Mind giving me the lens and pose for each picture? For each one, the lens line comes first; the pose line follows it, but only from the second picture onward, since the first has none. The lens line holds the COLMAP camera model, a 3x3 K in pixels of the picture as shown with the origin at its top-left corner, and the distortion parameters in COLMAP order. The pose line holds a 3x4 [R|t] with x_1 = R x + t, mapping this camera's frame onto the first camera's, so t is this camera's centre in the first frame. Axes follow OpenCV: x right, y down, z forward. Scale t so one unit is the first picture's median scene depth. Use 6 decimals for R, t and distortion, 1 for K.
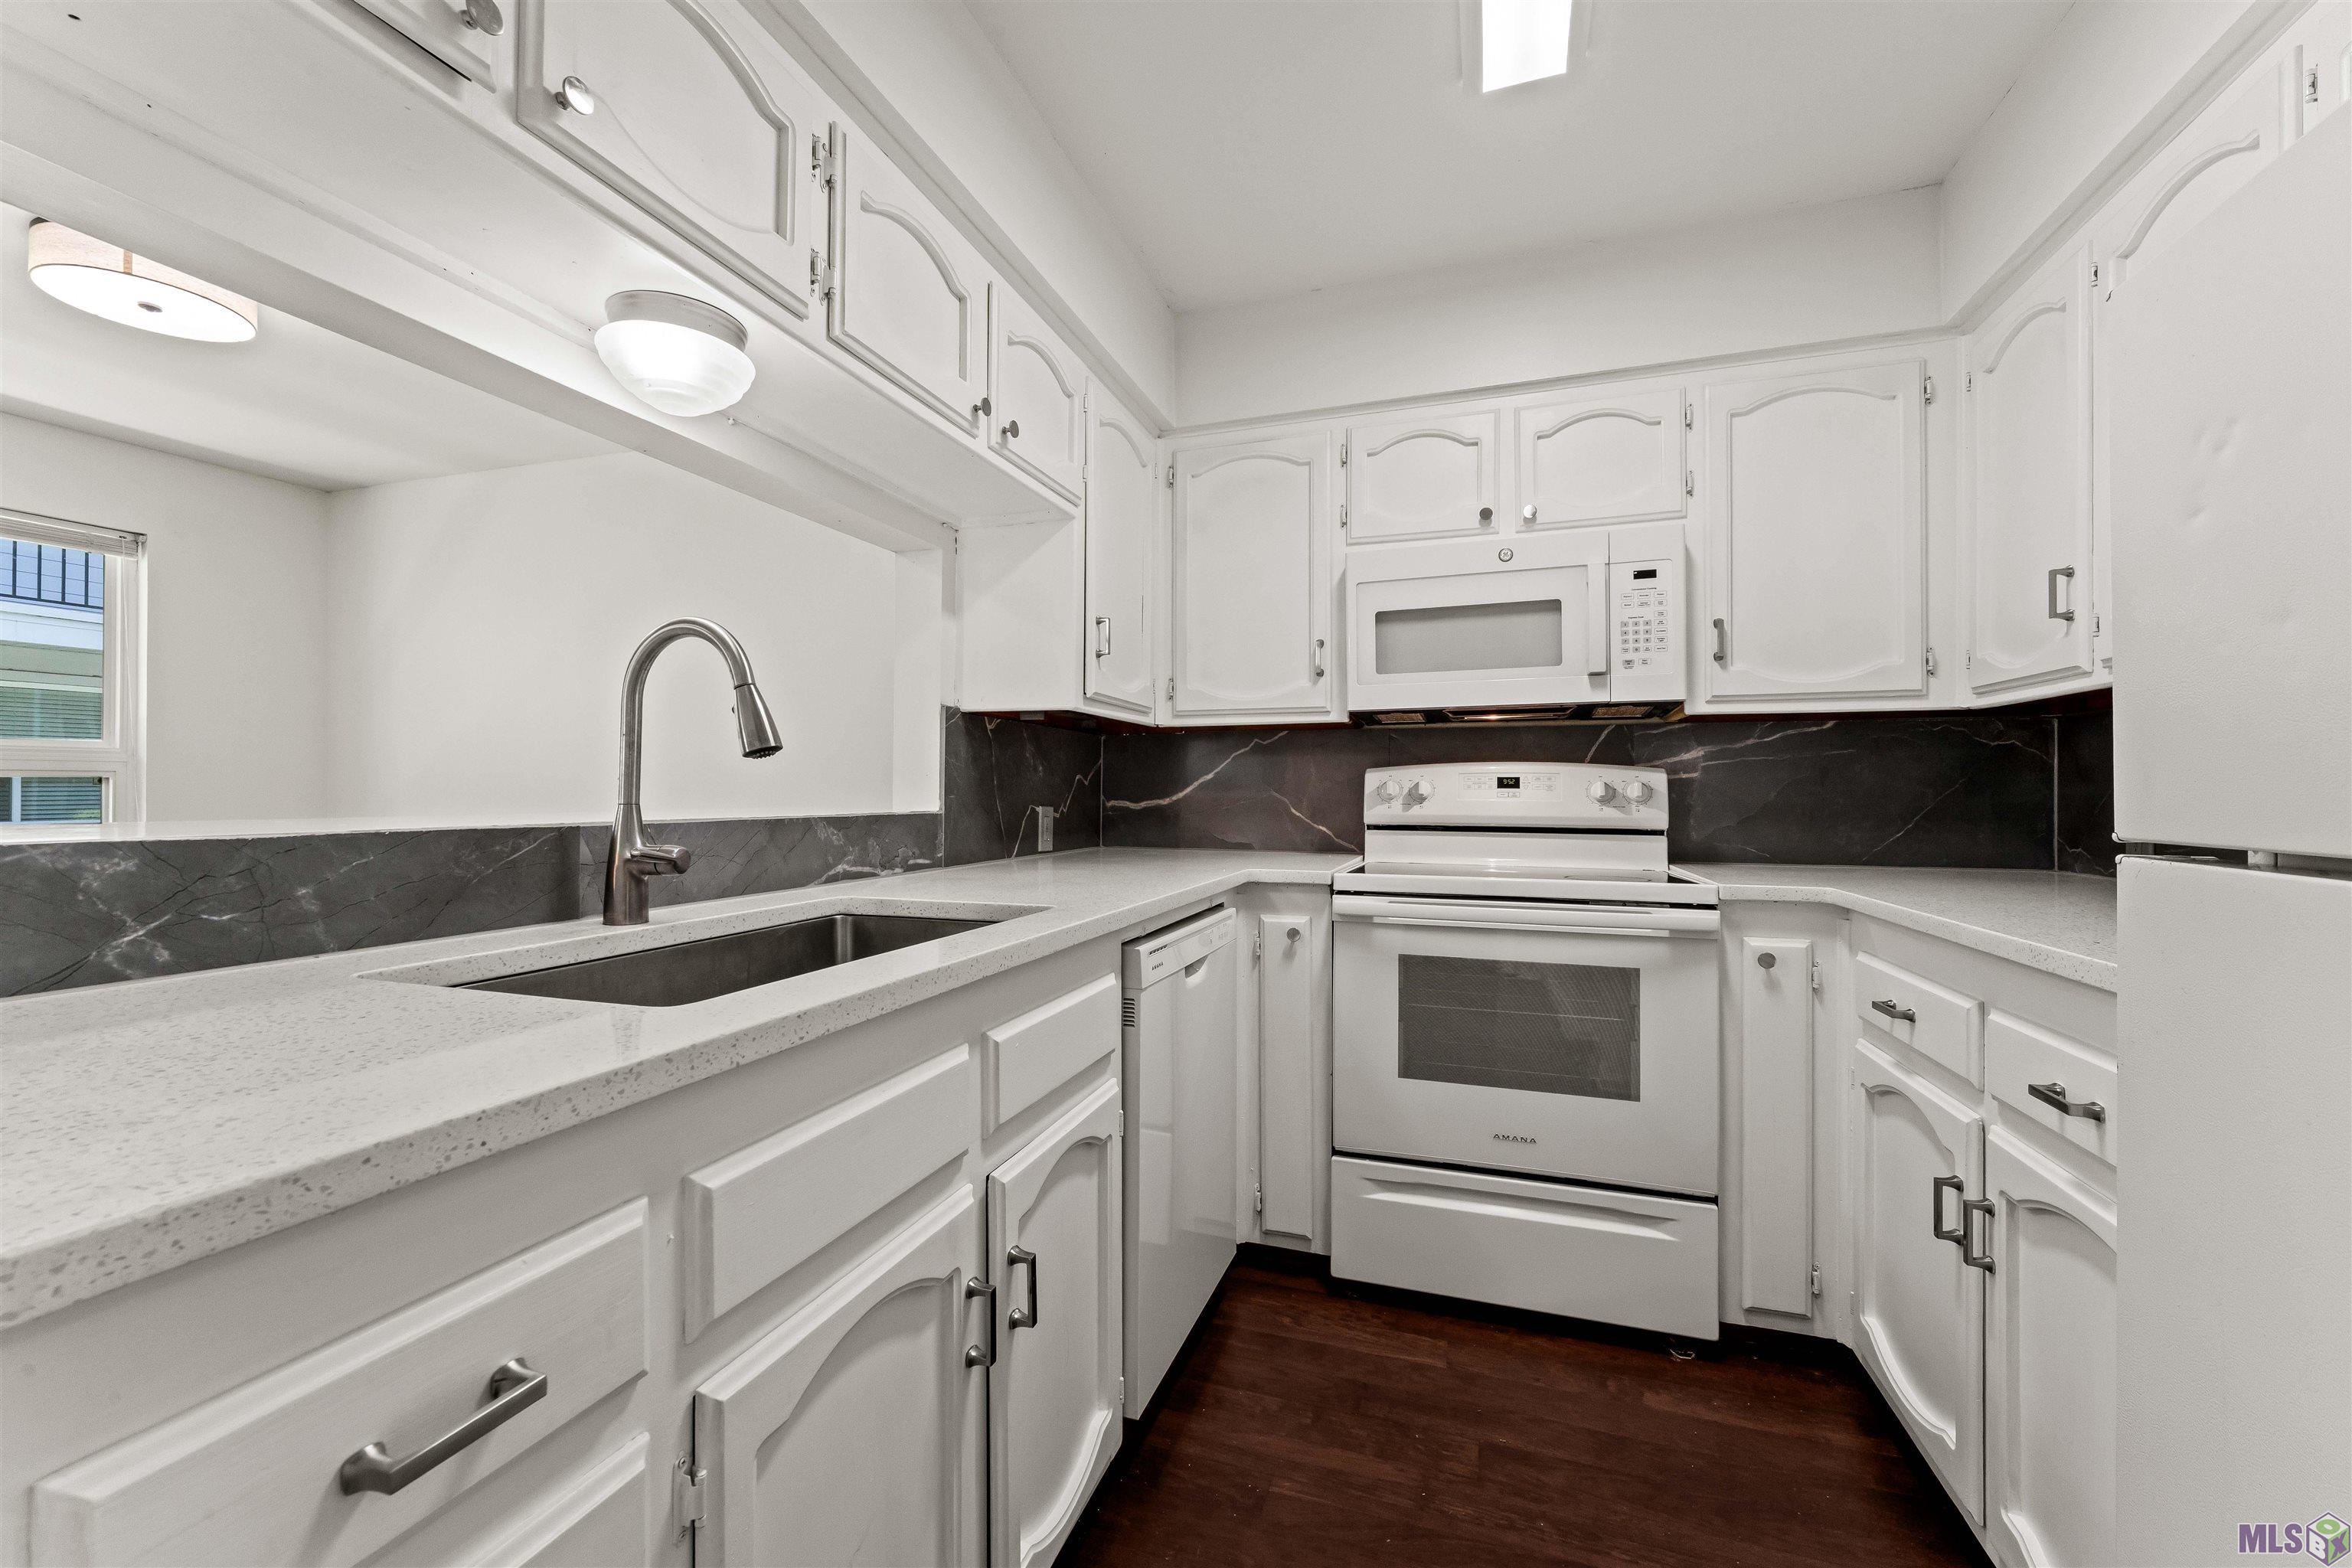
lens RADIAL K [[968.9, 0, 1174.0], [0, 968.9, 778.8], [0, 0, 1]] dist [-0.000949, 0.000008]
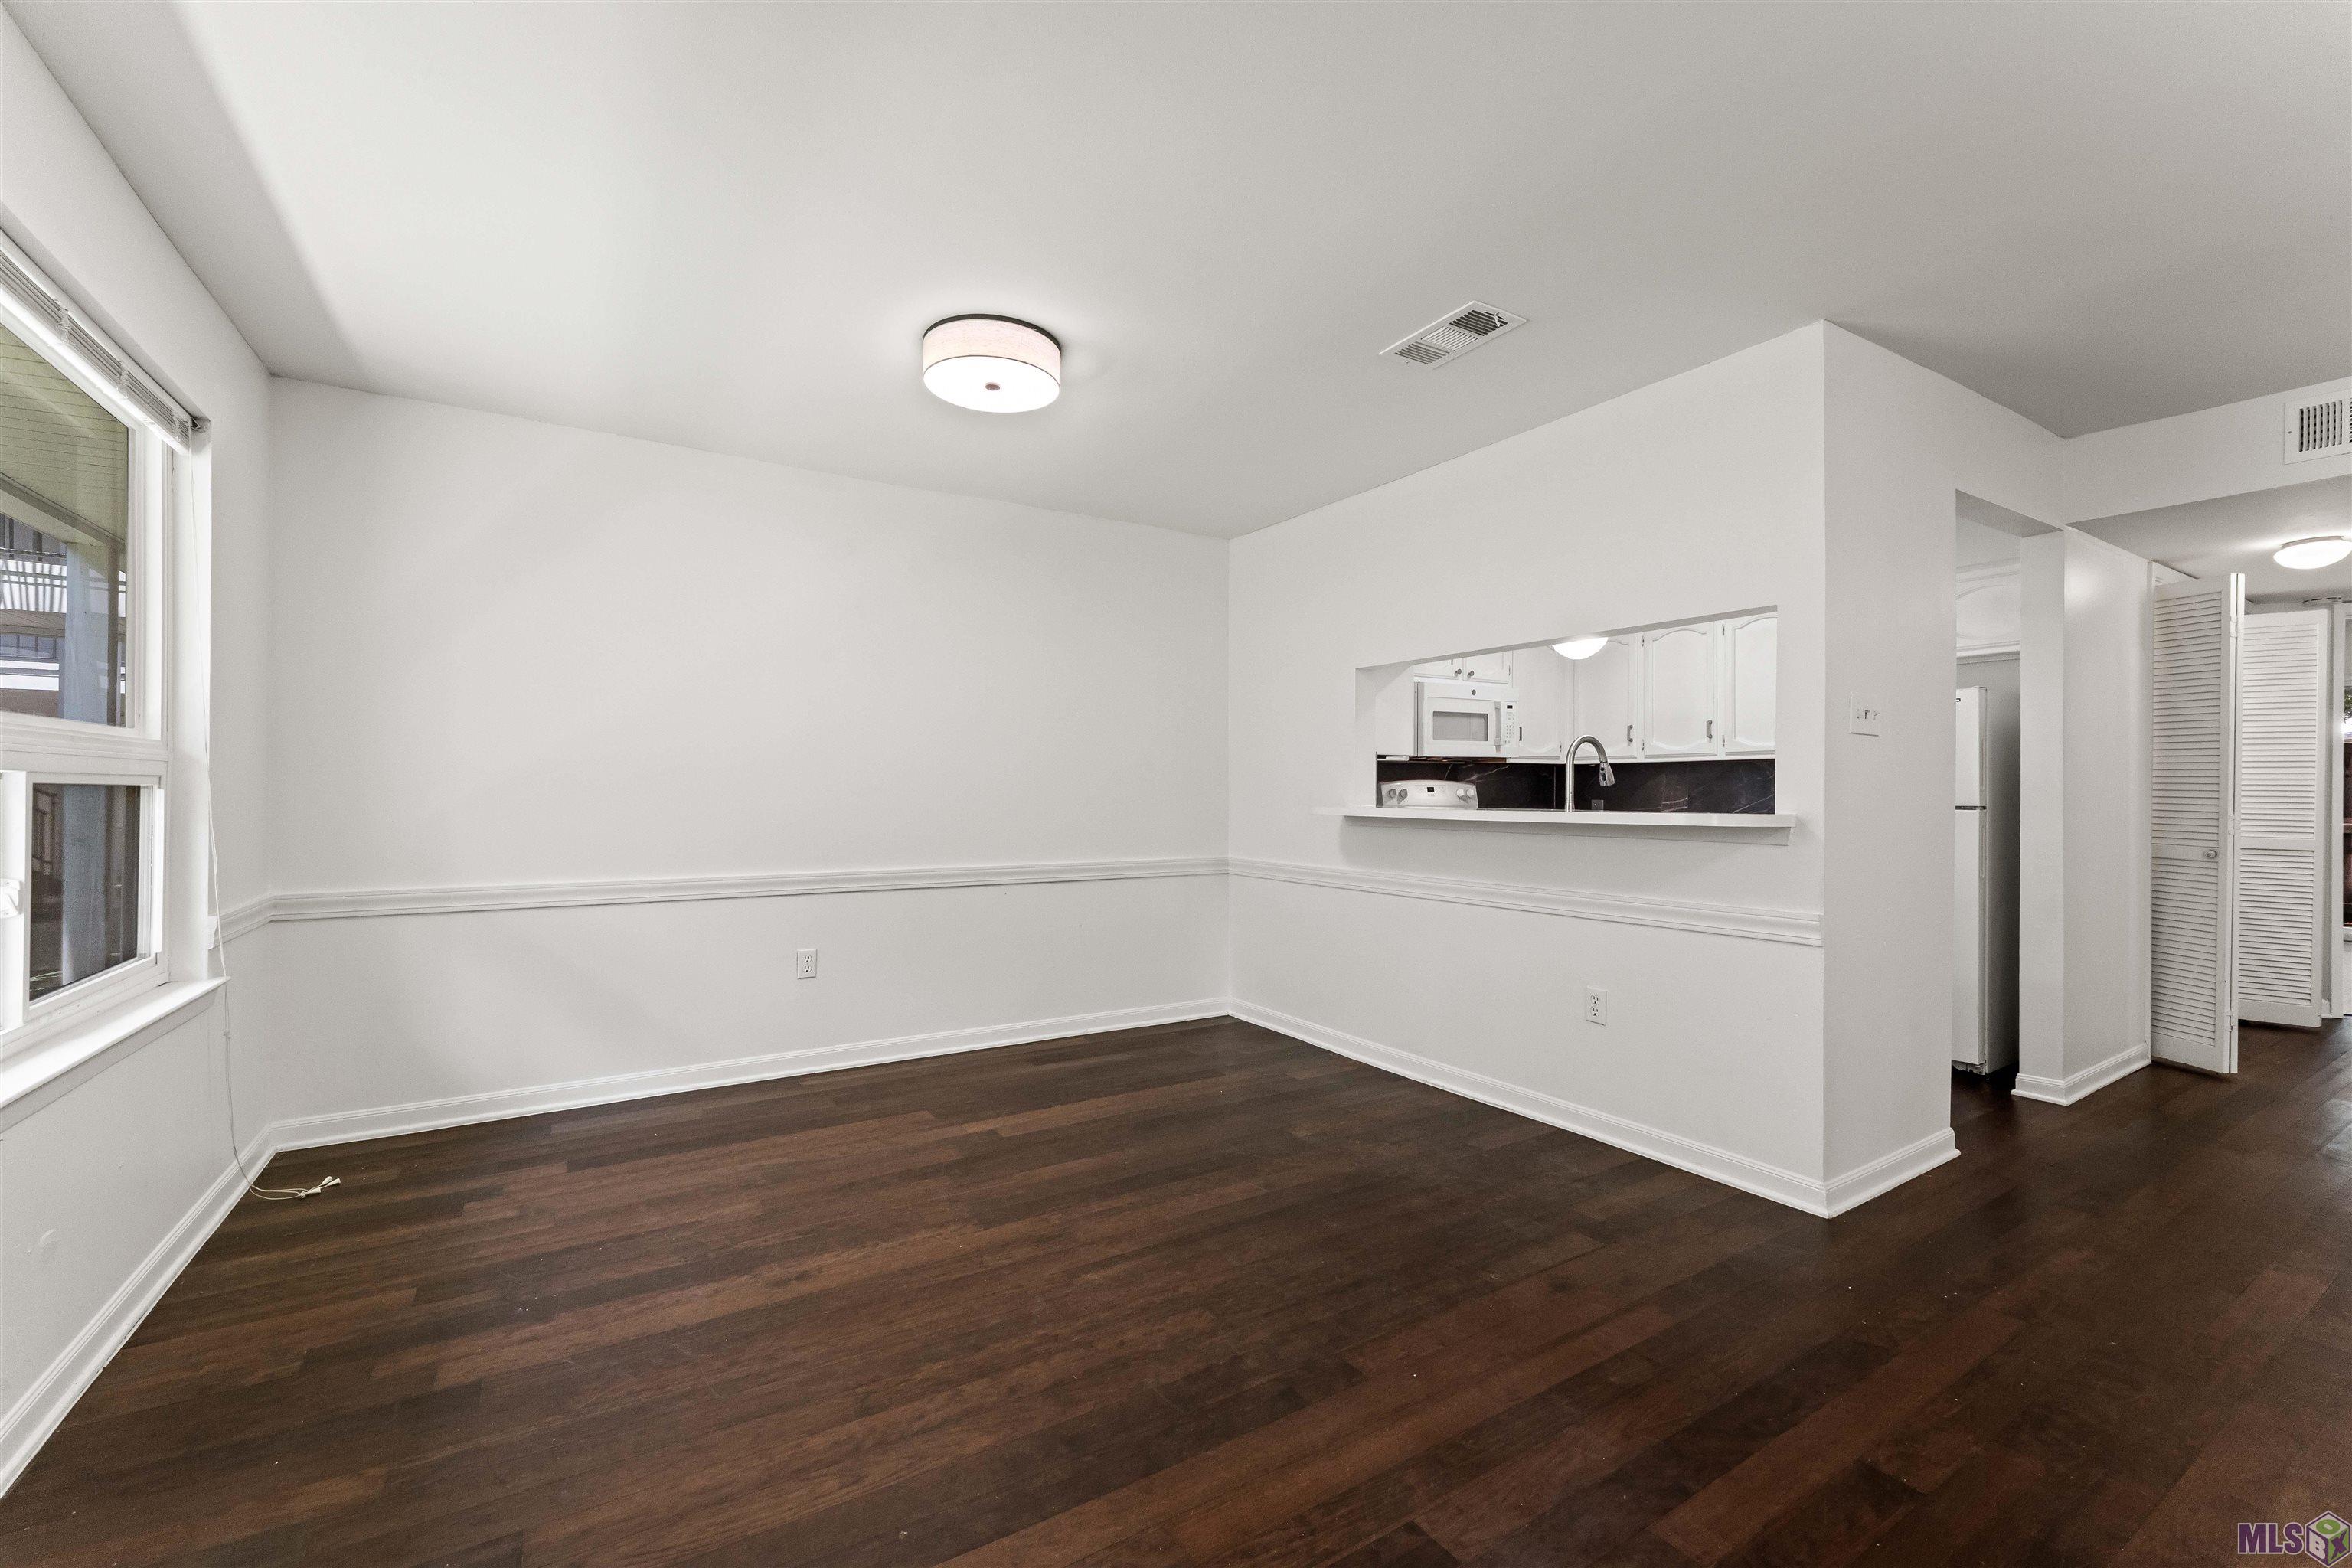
lens RADIAL K [[968.9, 0, 1174.0], [0, 968.9, 778.8], [0, 0, 1]] dist [-0.000949, 0.000008]
pose [[0.635621, 0.006118, 0.771977, -2.639614], [-0.007284, 0.999972, -0.001928, -0.019291], [-0.771967, -0.004398, 0.635647, 0.111727]]
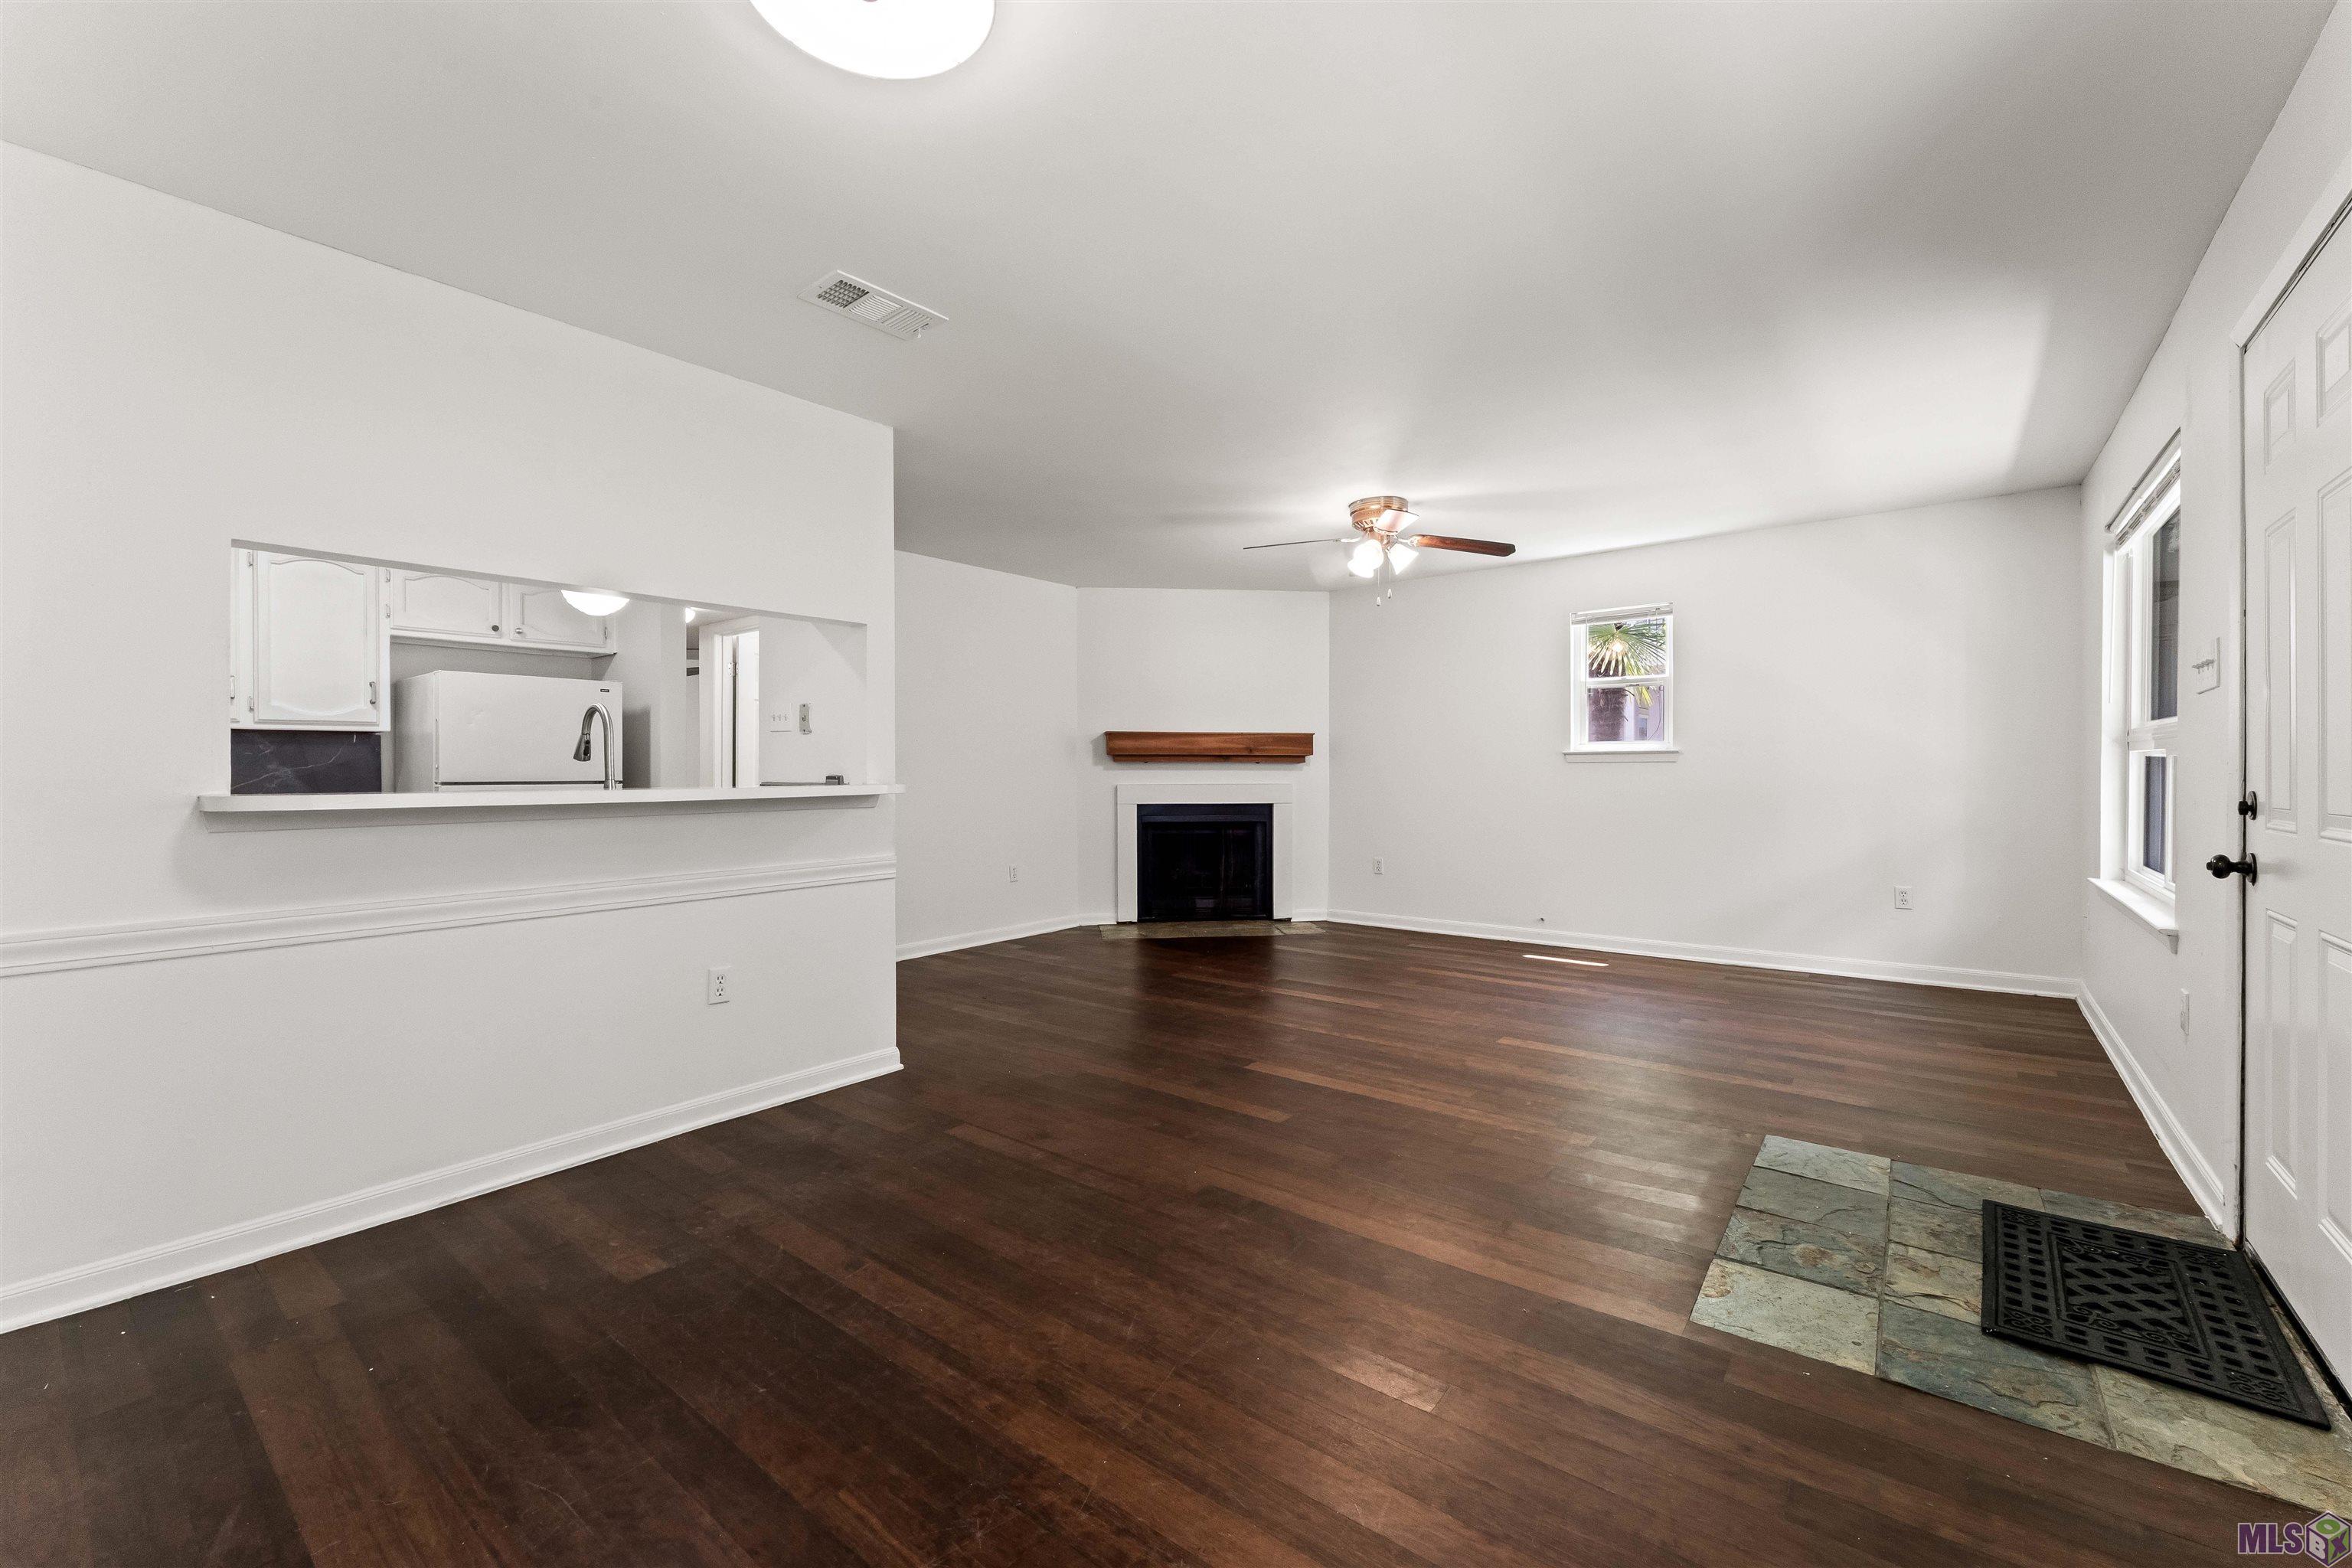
lens RADIAL K [[968.9, 0, 1174.0], [0, 968.9, 778.8], [0, 0, 1]] dist [-0.000949, 0.000008]
pose [[-0.939748, -0.006166, 0.341811, -2.106615], [-0.005878, 0.999981, 0.001878, 0.008857], [-0.341816, -0.000245, -0.939767, 2.133623]]
